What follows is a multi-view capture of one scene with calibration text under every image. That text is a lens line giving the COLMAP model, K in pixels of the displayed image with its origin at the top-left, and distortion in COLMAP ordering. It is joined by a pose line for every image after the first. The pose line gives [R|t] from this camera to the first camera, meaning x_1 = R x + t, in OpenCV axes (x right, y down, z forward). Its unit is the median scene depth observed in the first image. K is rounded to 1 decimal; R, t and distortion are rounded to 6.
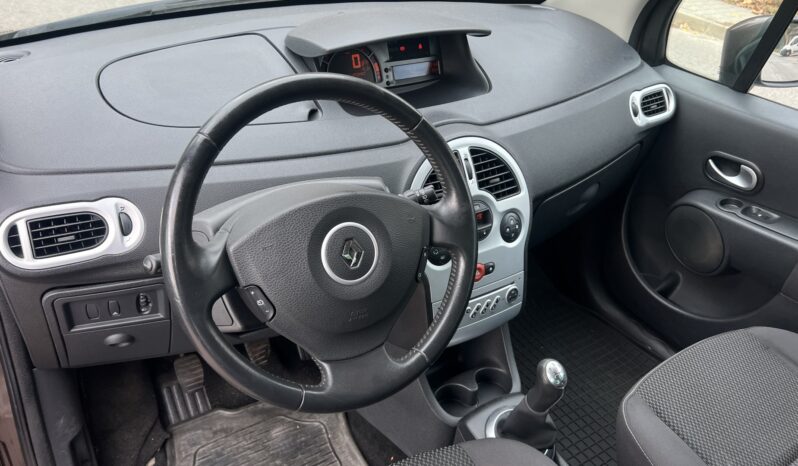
lens RADIAL K [[644.2, 0, 399.0], [0, 644.2, 233.0], [0, 0, 1]] dist [0.002353, -0.000900]
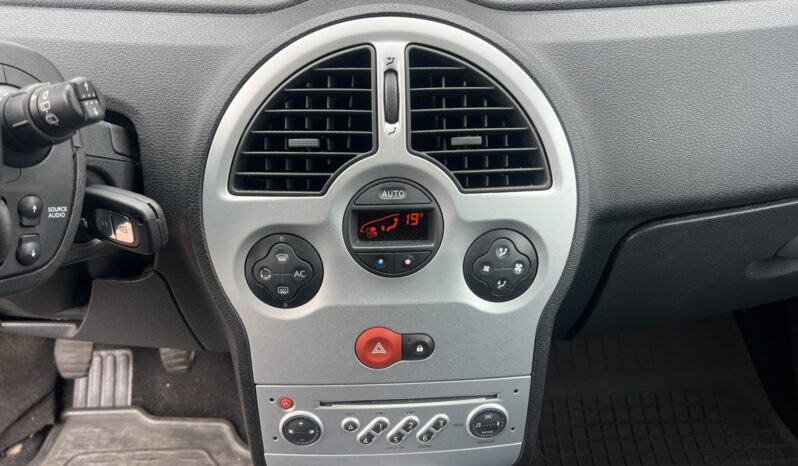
lens RADIAL K [[644.2, 0, 399.0], [0, 644.2, 233.0], [0, 0, 1]] dist [0.002353, -0.000900]
pose [[0.854332, 0.237140, -0.462473, 0.301720], [-0.219808, 0.971201, 0.091943, -0.052100], [0.470958, 0.023105, 0.881853, 0.615530]]
